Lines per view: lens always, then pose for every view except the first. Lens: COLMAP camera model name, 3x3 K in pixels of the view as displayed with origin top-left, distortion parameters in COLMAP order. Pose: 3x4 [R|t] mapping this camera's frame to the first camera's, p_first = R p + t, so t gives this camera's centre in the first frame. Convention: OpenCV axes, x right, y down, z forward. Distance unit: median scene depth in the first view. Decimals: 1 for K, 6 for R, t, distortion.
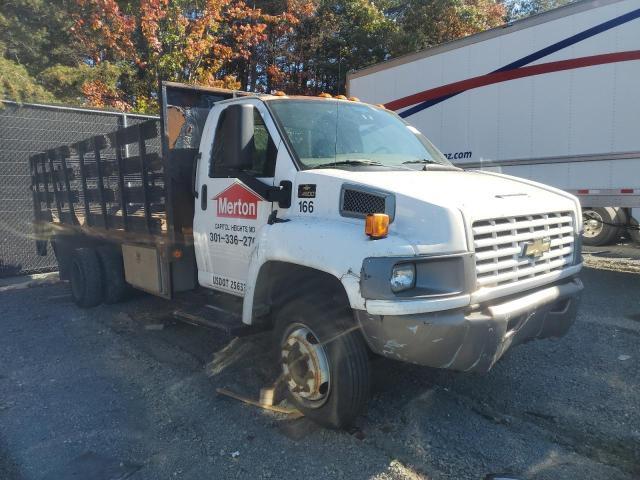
lens RADIAL K [[487.1, 0, 320.5], [0, 487.1, 249.0], [0, 0, 1]] dist [0.036624, -0.002397]
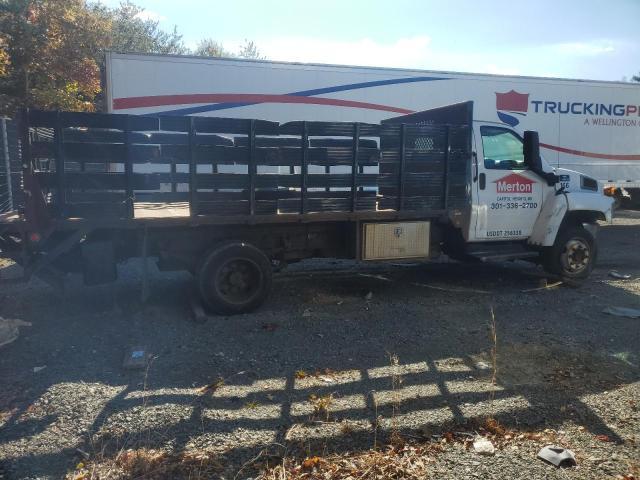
lens RADIAL K [[488.6, 0, 309.2], [0, 488.6, 239.7], [0, 0, 1]] dist [0.029445, -0.001438]
pose [[0.407135, -0.095020, 0.908412, -2.269300], [0.103016, 0.993005, 0.057699, -0.081947], [-0.907540, 0.070089, 0.414076, 1.041574]]
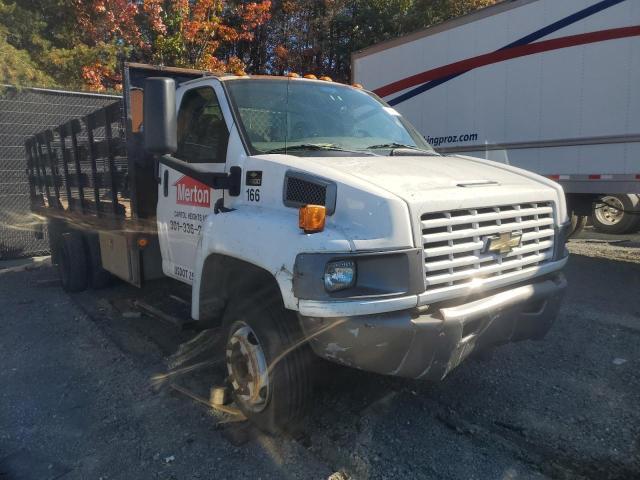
lens RADIAL K [[488.6, 0, 309.2], [0, 488.6, 239.7], [0, 0, 1]] dist [0.029445, -0.001438]
pose [[0.997708, 0.010842, -0.066792, 0.128856], [-0.009770, 0.999819, 0.016349, -0.016531], [0.066958, -0.015659, 0.997633, 0.071932]]
